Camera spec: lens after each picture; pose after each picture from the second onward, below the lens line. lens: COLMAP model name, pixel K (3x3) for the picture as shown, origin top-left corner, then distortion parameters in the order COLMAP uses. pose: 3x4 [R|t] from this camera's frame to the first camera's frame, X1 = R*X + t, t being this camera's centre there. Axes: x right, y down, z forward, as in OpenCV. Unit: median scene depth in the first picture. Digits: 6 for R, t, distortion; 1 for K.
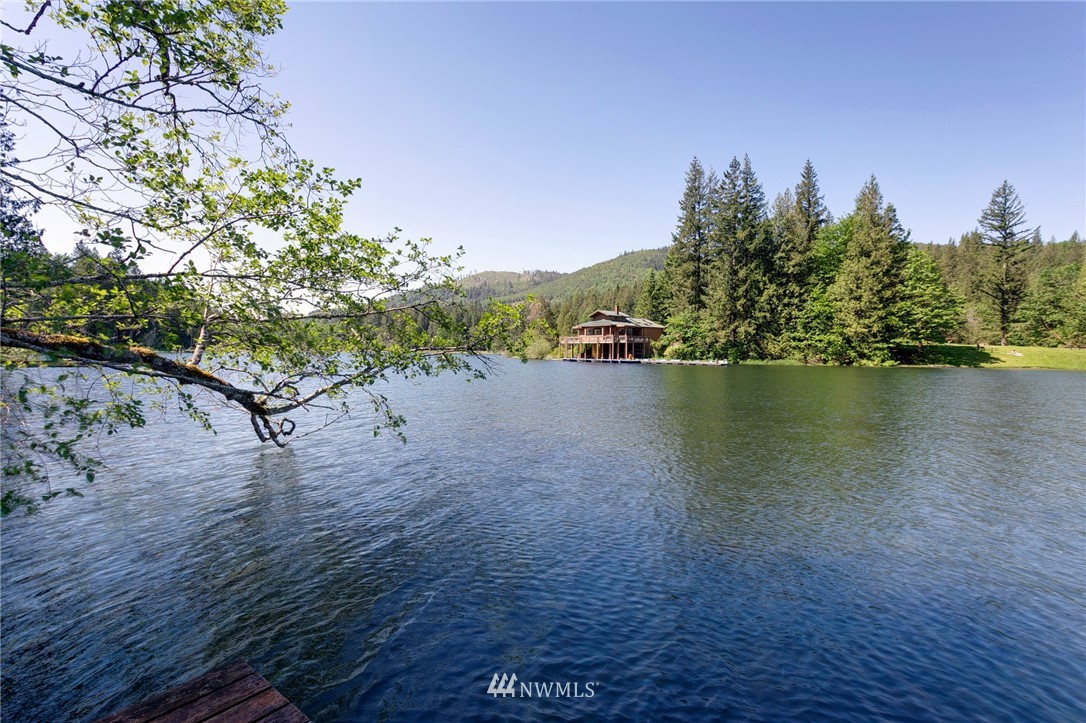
lens RADIAL K [[520.4, 0, 545.4], [0, 520.4, 352.7], [0, 0, 1]] dist [0.002238, 0.001811]
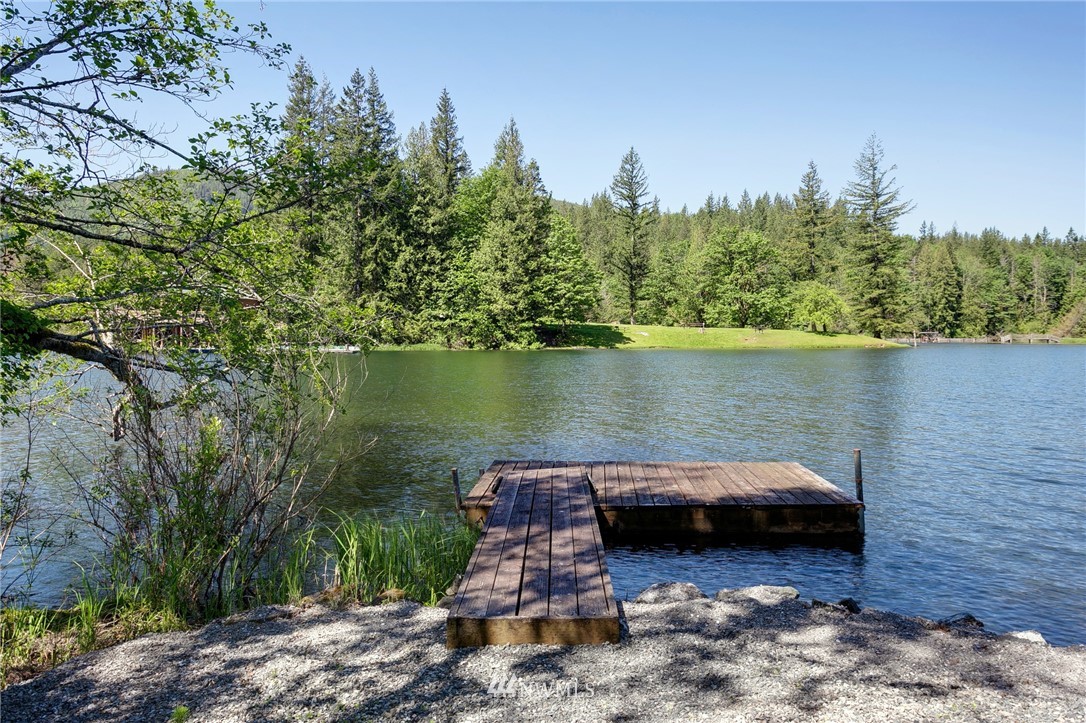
lens RADIAL K [[788.9, 0, 565.8], [0, 788.9, 343.0], [0, 0, 1]] dist [0.006374, 0.005599]
pose [[0.801002, -0.017524, 0.598405, -0.077111], [0.010872, 0.999832, 0.014728, -0.002771], [-0.598563, -0.005291, 0.801058, -0.072979]]
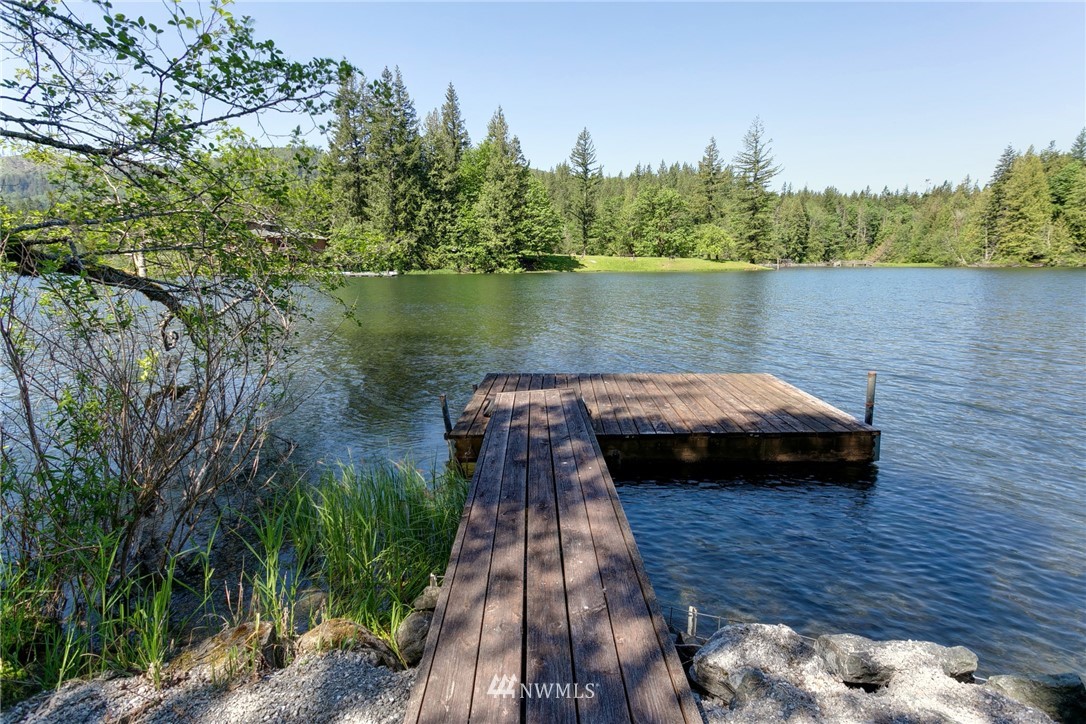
lens RADIAL K [[520.4, 0, 539.0], [0, 520.4, 350.6], [0, 0, 1]] dist [0.002238, 0.001811]
pose [[0.800223, -0.115367, 0.588501, -0.058192], [0.016941, 0.985279, 0.170115, -0.001358], [-0.599463, -0.126160, 0.790397, -0.043867]]
